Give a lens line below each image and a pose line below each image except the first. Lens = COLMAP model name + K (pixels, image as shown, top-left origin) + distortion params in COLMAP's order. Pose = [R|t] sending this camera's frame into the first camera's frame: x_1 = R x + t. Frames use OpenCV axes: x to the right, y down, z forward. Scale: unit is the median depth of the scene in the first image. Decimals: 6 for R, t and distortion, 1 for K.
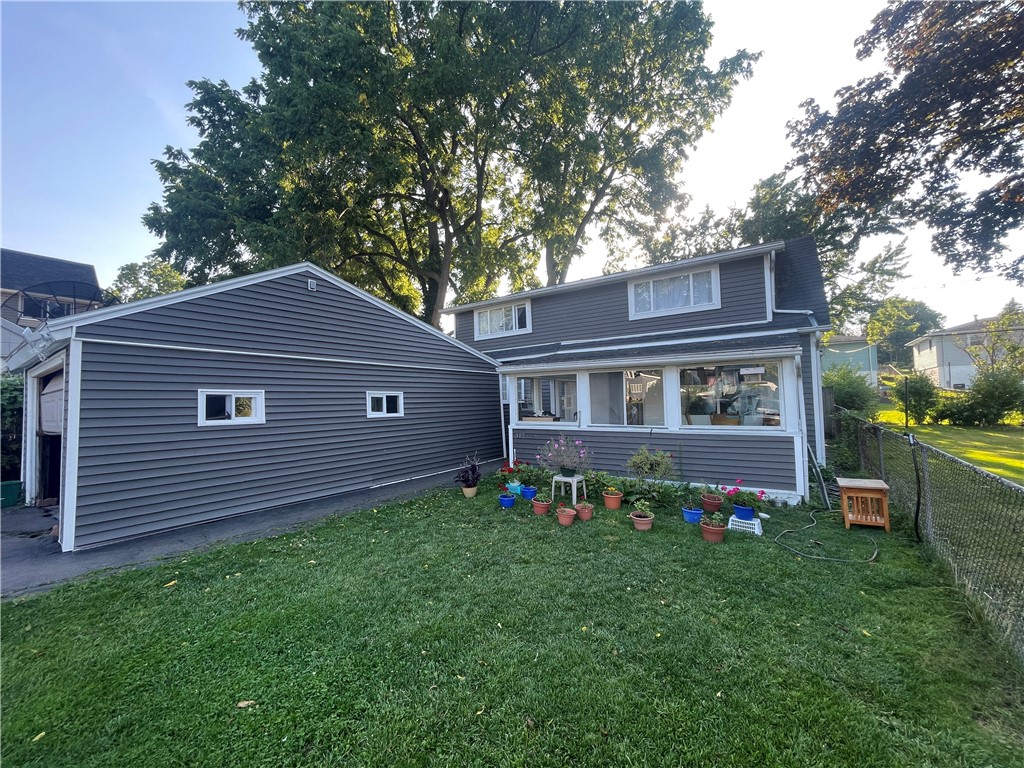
lens RADIAL K [[417.5, 0, 506.2], [0, 417.5, 392.0], [0, 0, 1]] dist [-0.000534, -0.000836]
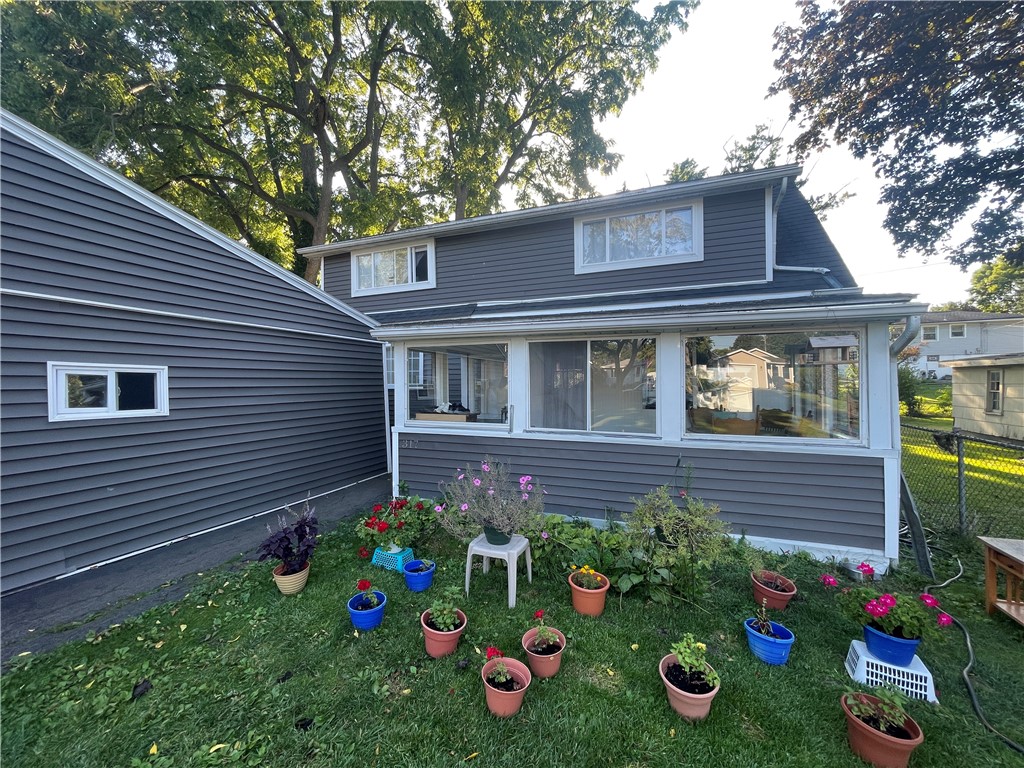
lens RADIAL K [[417.5, 0, 507.4], [0, 417.5, 393.0], [0, 0, 1]] dist [-0.000534, -0.000836]
pose [[0.974264, 0.011340, 0.225124, 0.030051], [-0.021168, 0.998923, 0.041290, 0.002255], [-0.224413, -0.044992, 0.973455, 0.356842]]
